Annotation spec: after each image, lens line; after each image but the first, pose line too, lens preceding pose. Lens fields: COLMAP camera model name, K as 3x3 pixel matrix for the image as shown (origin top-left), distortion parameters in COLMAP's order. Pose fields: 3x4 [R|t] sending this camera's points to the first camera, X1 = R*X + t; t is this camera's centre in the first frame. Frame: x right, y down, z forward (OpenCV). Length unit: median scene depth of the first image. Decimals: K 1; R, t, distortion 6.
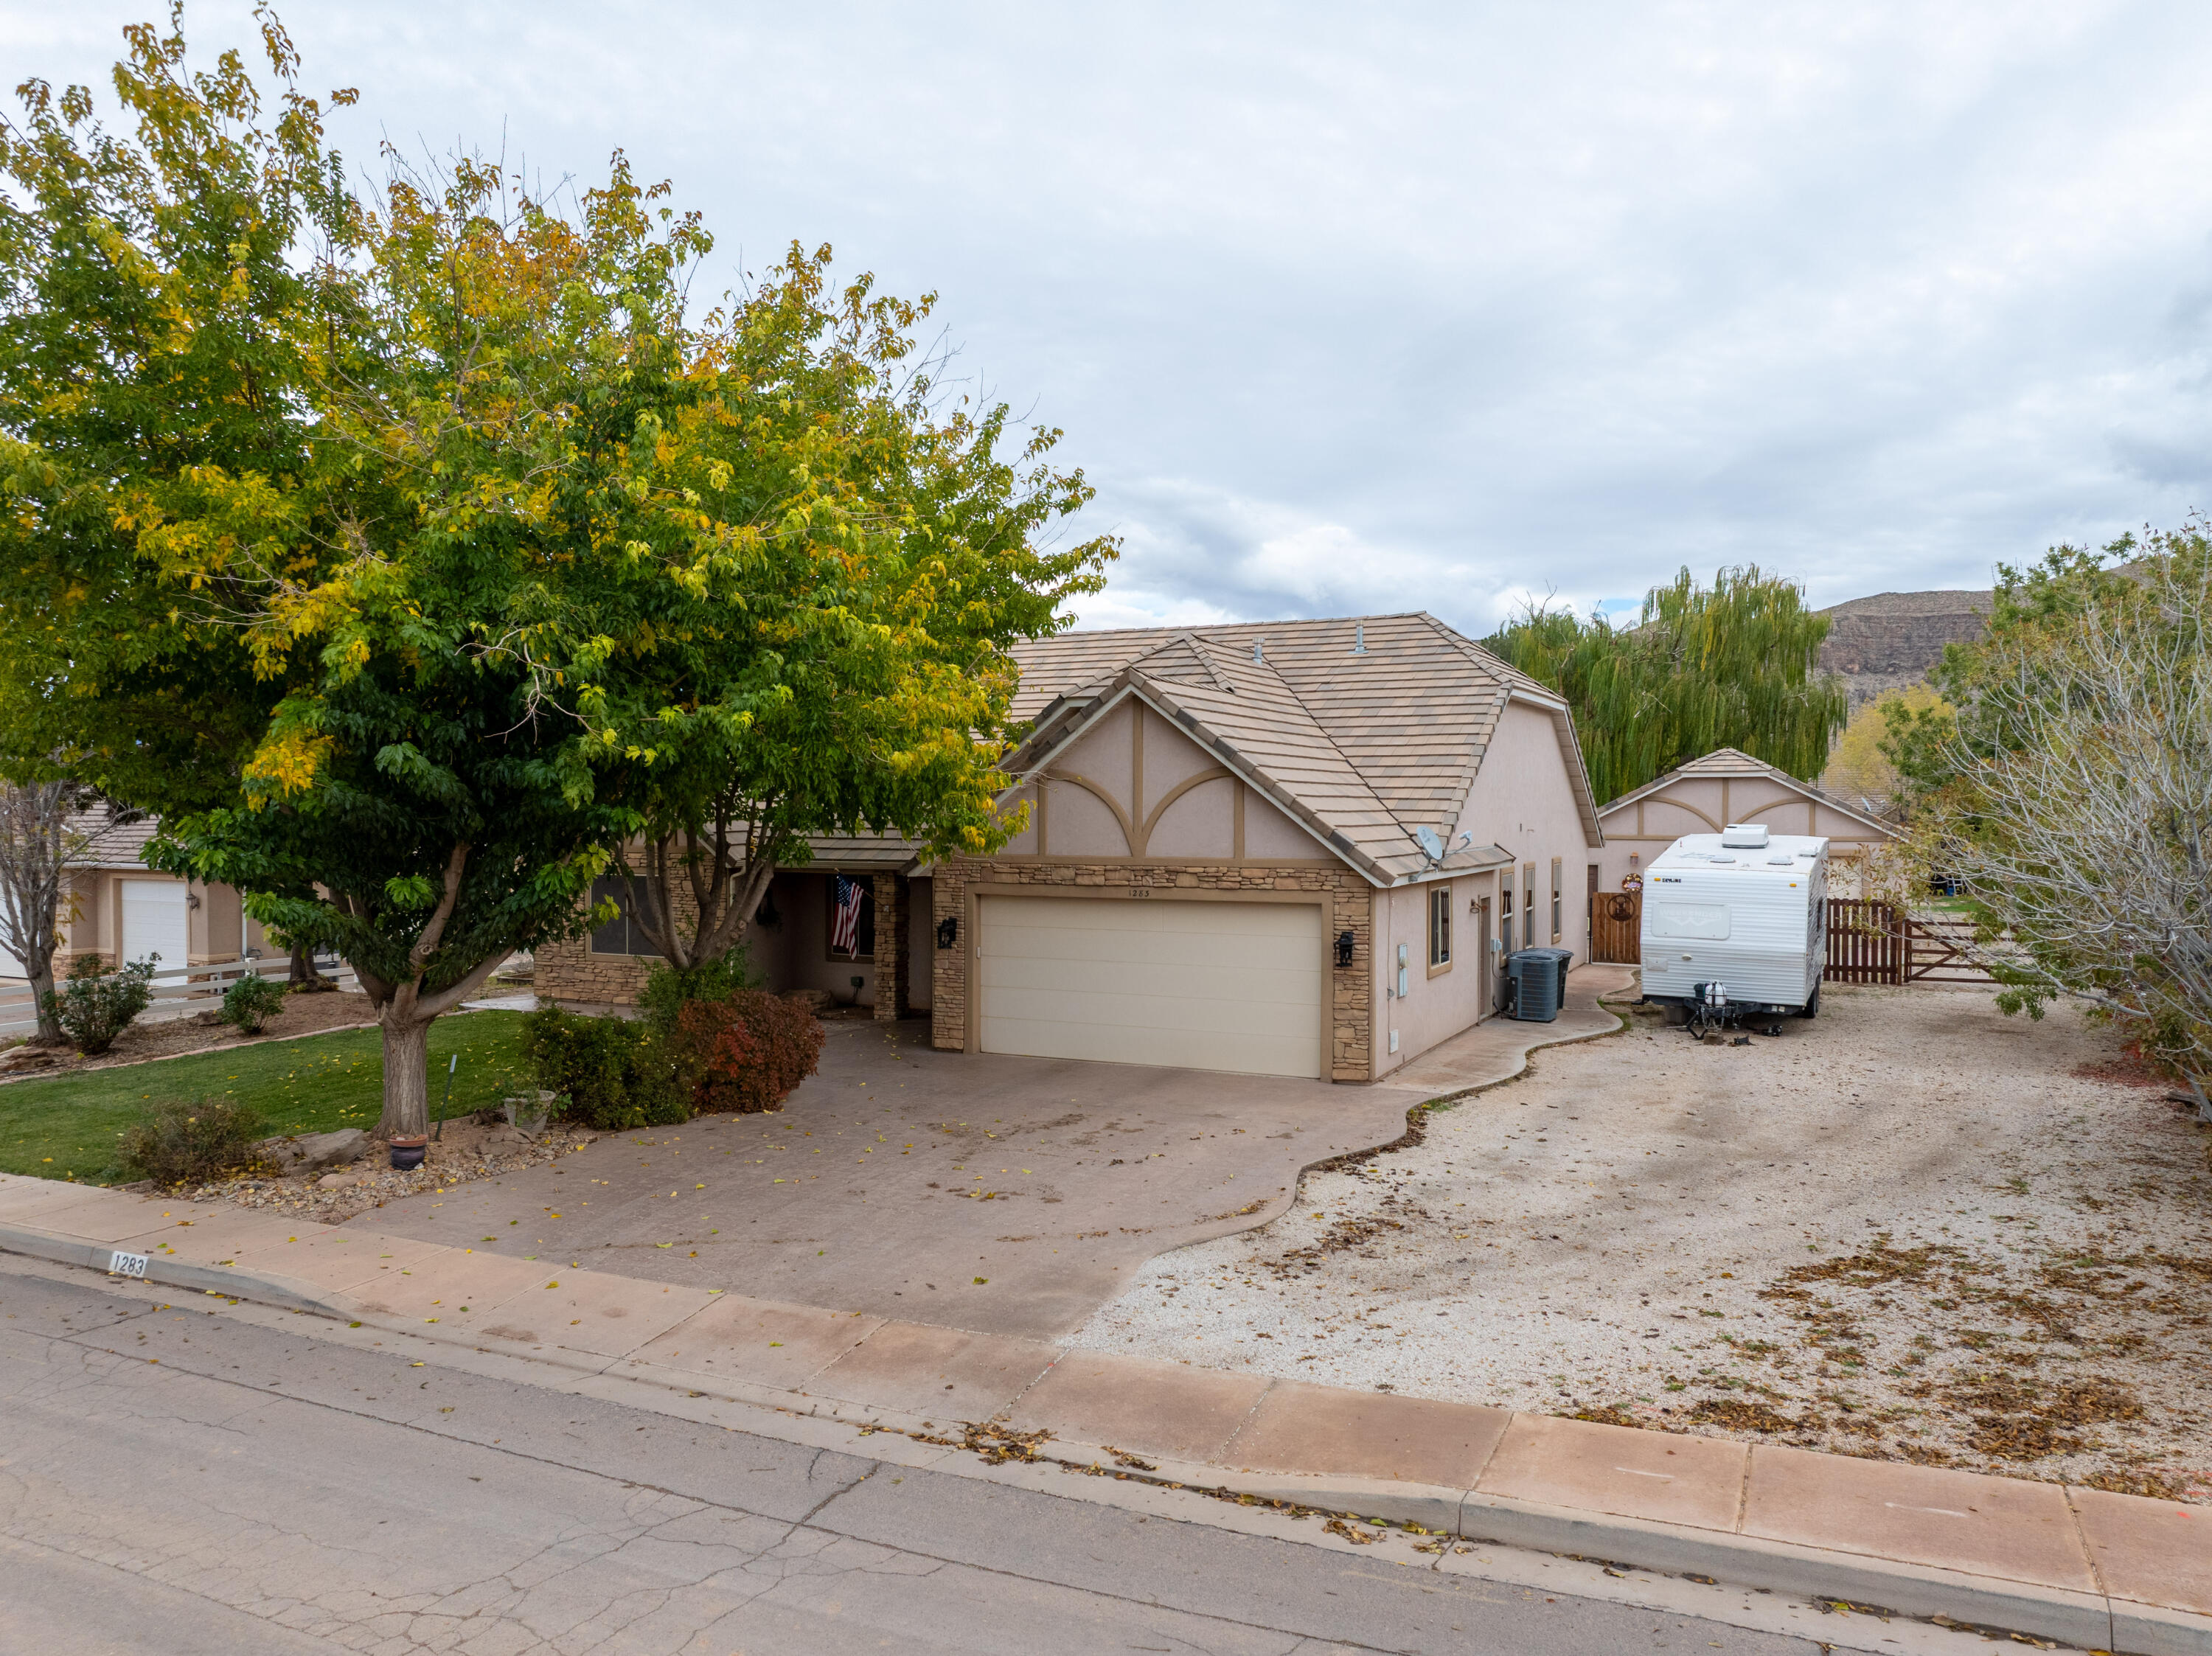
lens RADIAL K [[1571.4, 0, 1110.0], [0, 1571.4, 806.8], [0, 0, 1]] dist [-0.055250, 0.030978]
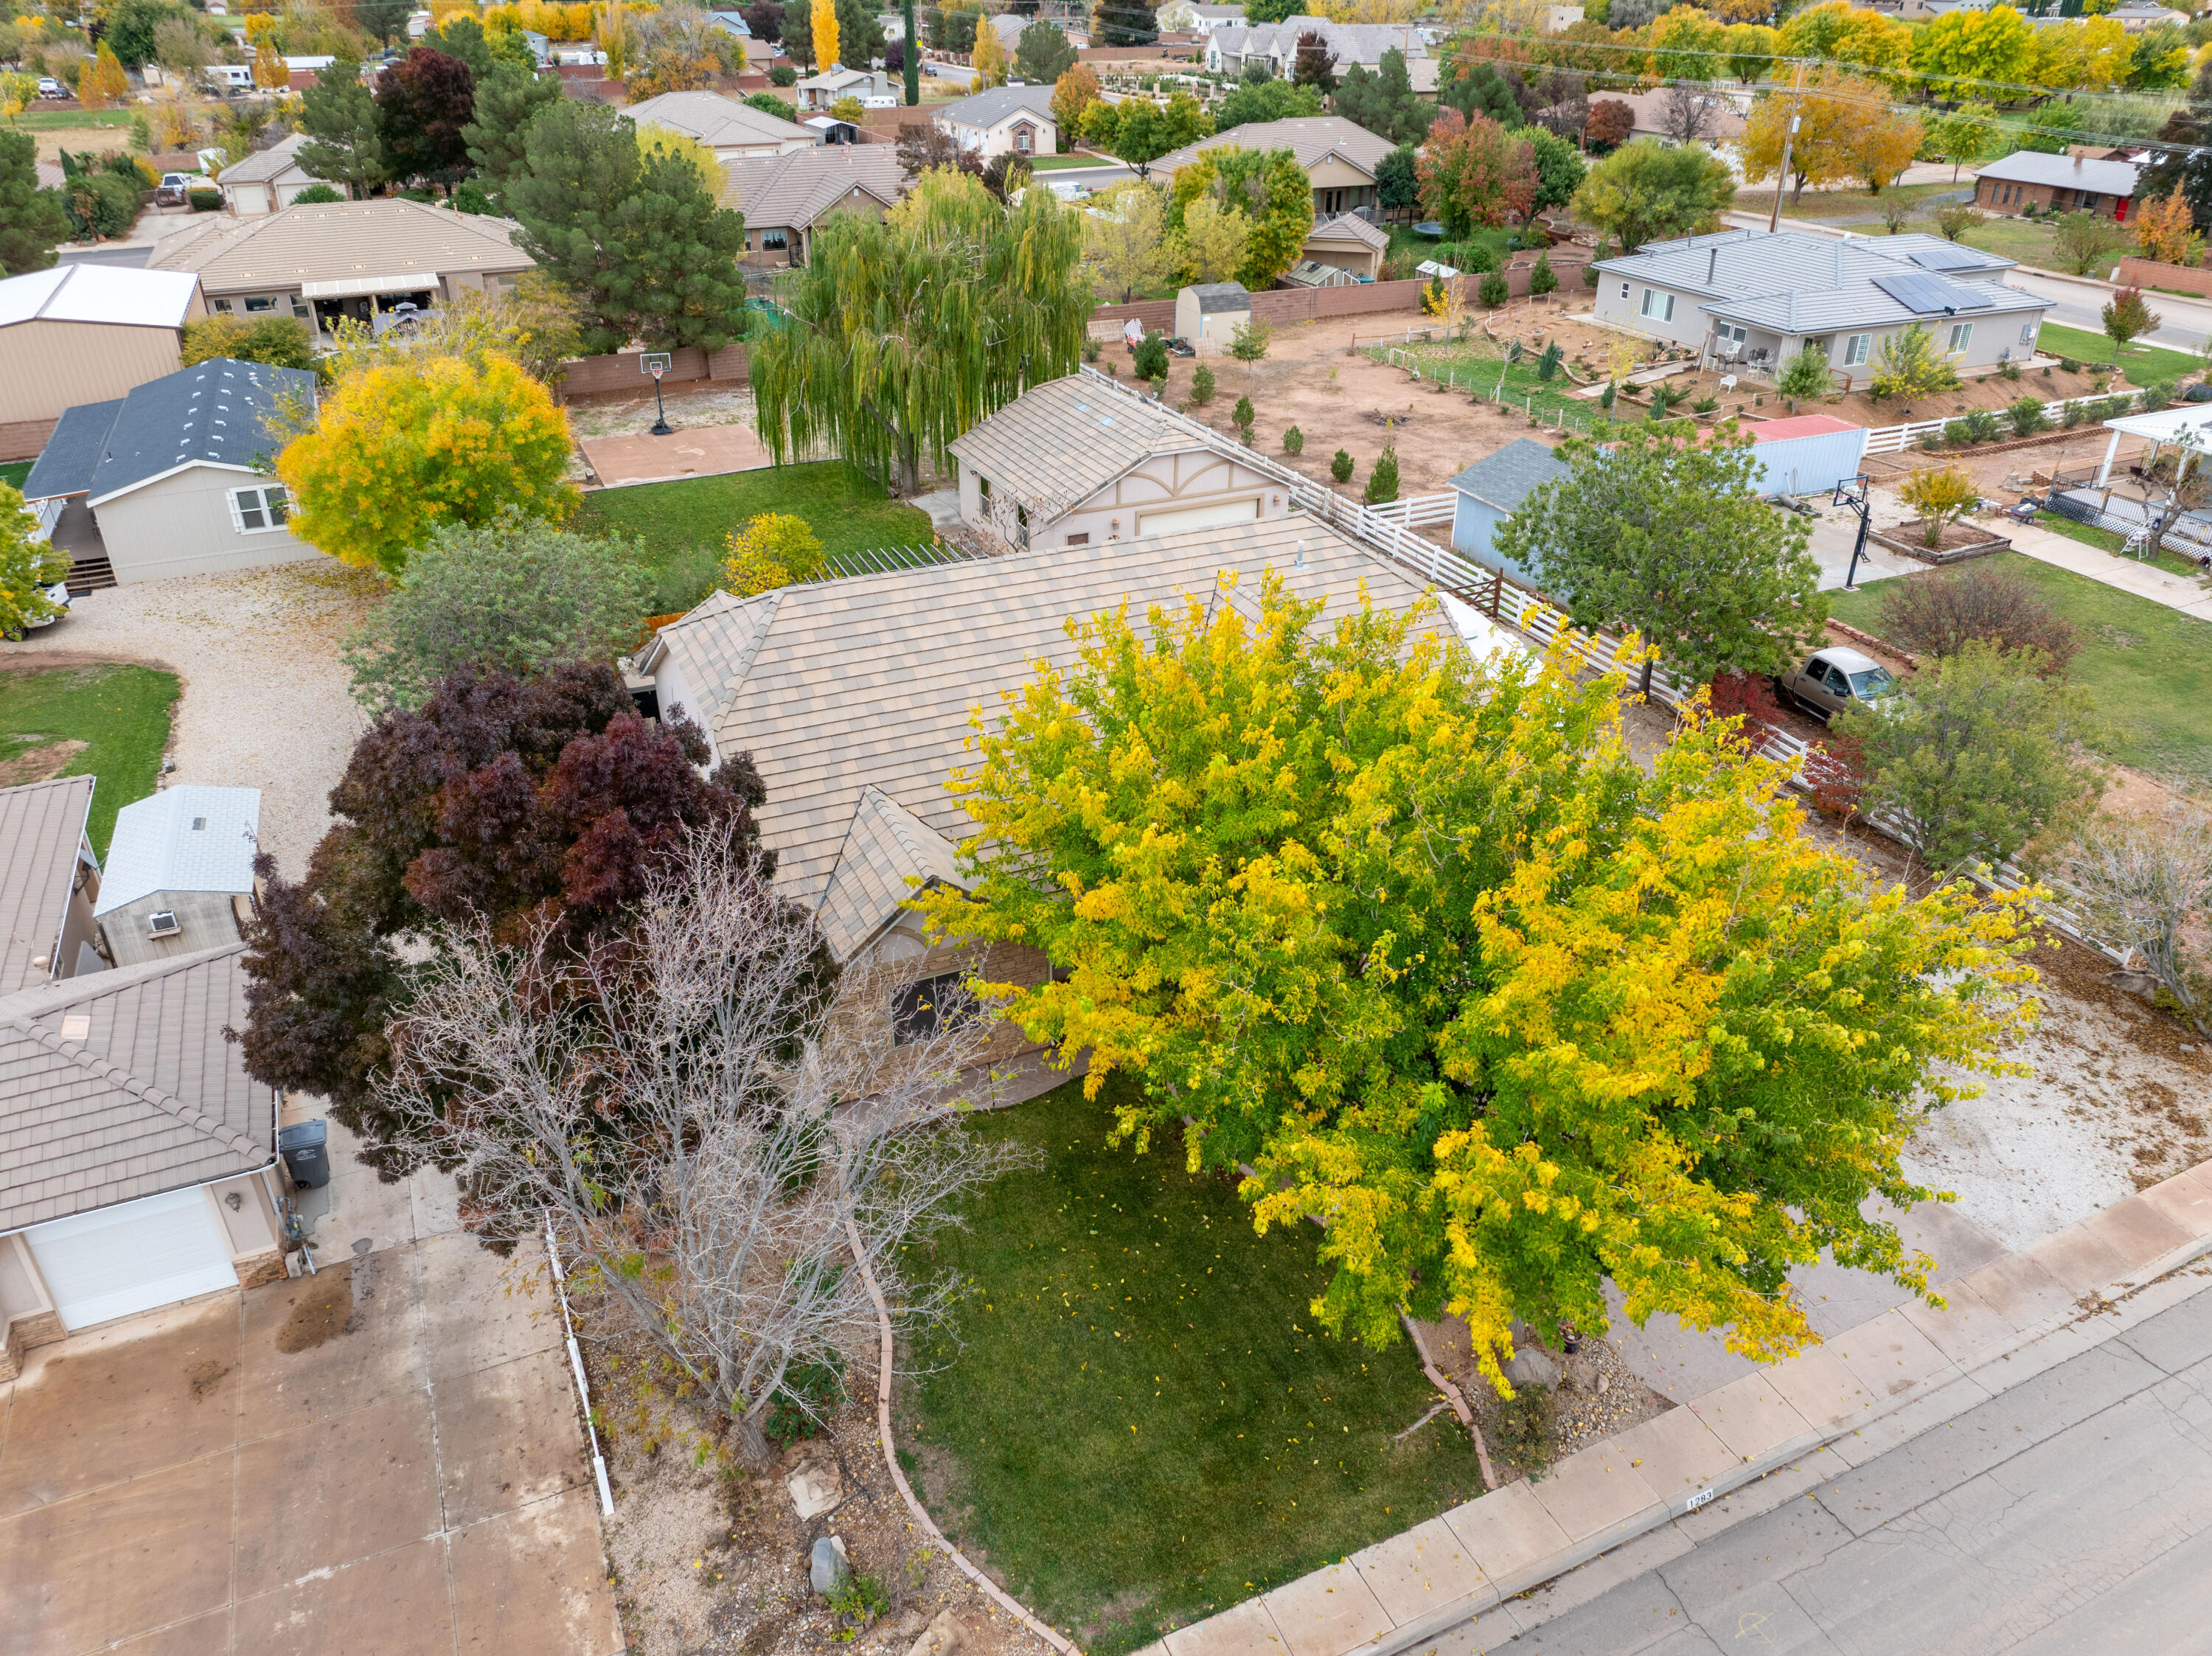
lens RADIAL K [[1555.5, 0, 1111.5], [0, 1555.5, 831.4], [0, 0, 1]] dist [-0.042228, 0.008947]
pose [[0.634070, -0.376777, 0.675273, -2.078015], [-0.005544, 0.871026, 0.491206, -1.265521], [-0.773256, -0.315203, 0.550203, 0.879644]]
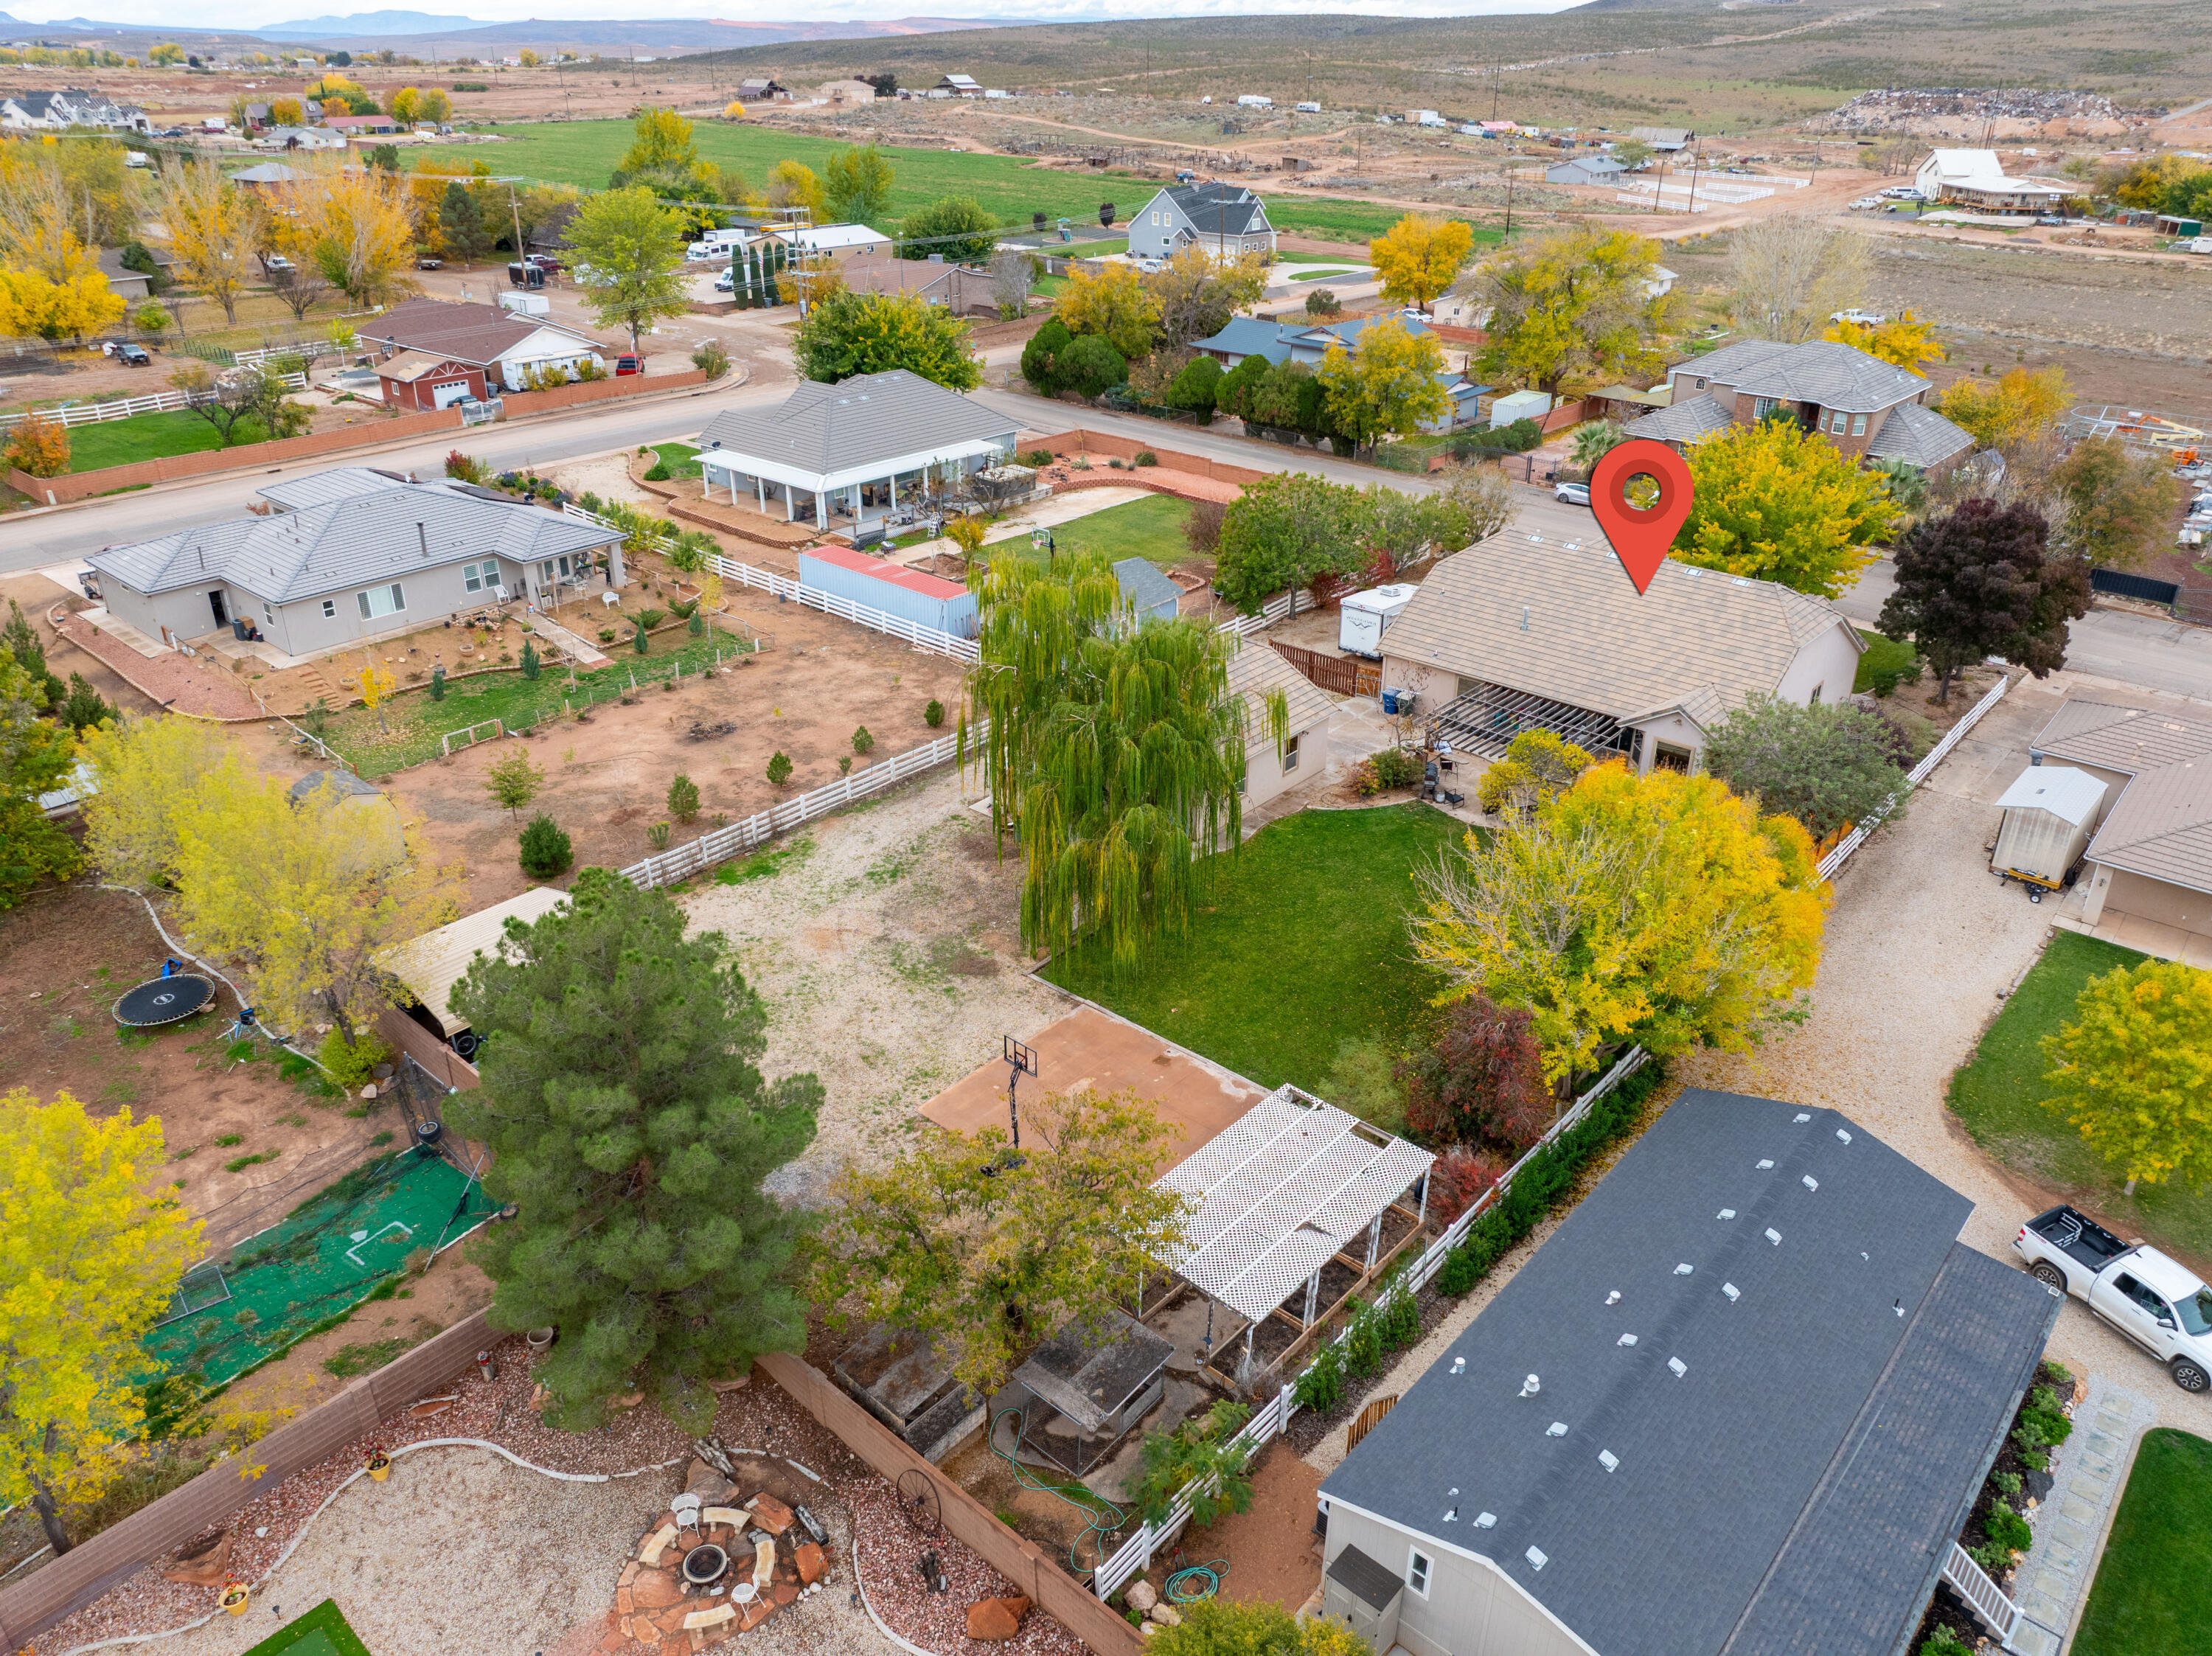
lens RADIAL K [[1552.2, 0, 1106.0], [0, 1552.2, 828.0], [0, 0, 1]] dist [-0.039369, 0.019159]
pose [[-0.963829, -0.119387, 0.238285, 0.437777], [0.000901, 0.892596, 0.450856, -1.997334], [-0.266519, 0.434763, -0.860203, 8.676501]]
